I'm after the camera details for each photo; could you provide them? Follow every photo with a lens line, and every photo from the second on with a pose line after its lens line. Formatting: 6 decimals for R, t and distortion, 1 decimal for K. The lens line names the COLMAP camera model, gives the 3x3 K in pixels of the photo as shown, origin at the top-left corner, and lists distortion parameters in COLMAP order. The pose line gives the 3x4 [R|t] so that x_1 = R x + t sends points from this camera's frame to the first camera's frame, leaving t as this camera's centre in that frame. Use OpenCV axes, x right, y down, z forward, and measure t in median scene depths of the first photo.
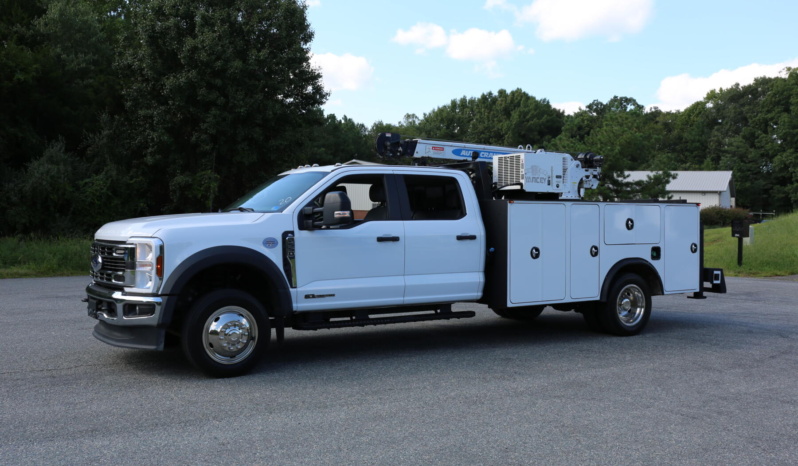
lens RADIAL K [[773.9, 0, 401.7], [0, 773.9, 233.5], [0, 0, 1]] dist [-0.024770, 0.000000]
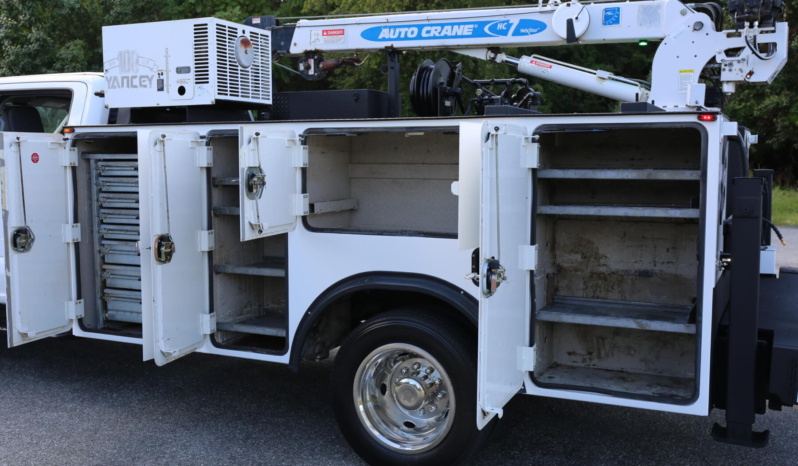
lens RADIAL K [[823.9, 0, 400.2], [0, 823.9, 234.0], [0, 0, 1]] dist [0.007554, 0.000000]
pose [[0.521425, 0.082024, -0.849346, 0.589941], [-0.013216, 0.996026, 0.088076, -0.019843], [0.853195, -0.034700, 0.520437, 0.744804]]
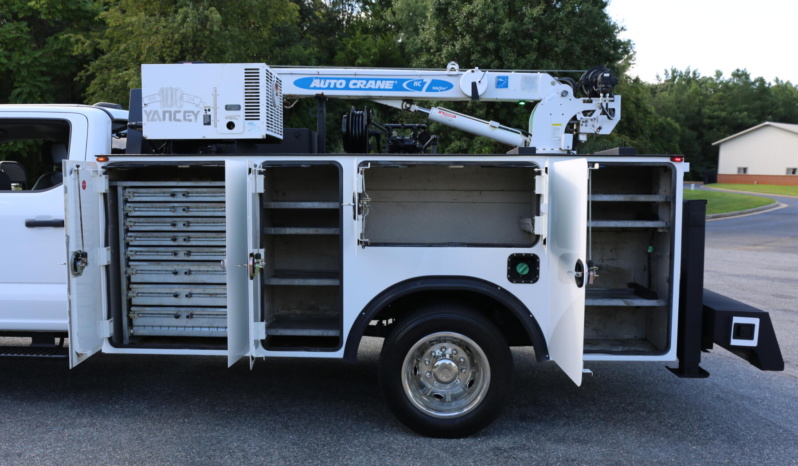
lens RADIAL K [[670.0, 0, 399.5], [0, 670.0, 238.6], [0, 0, 1]] dist [-0.054740, 0.063439]
pose [[0.815927, 0.050643, -0.575933, 0.474122], [-0.013282, 0.997535, 0.068899, -0.017055], [0.578003, -0.048567, 0.814588, 0.613522]]
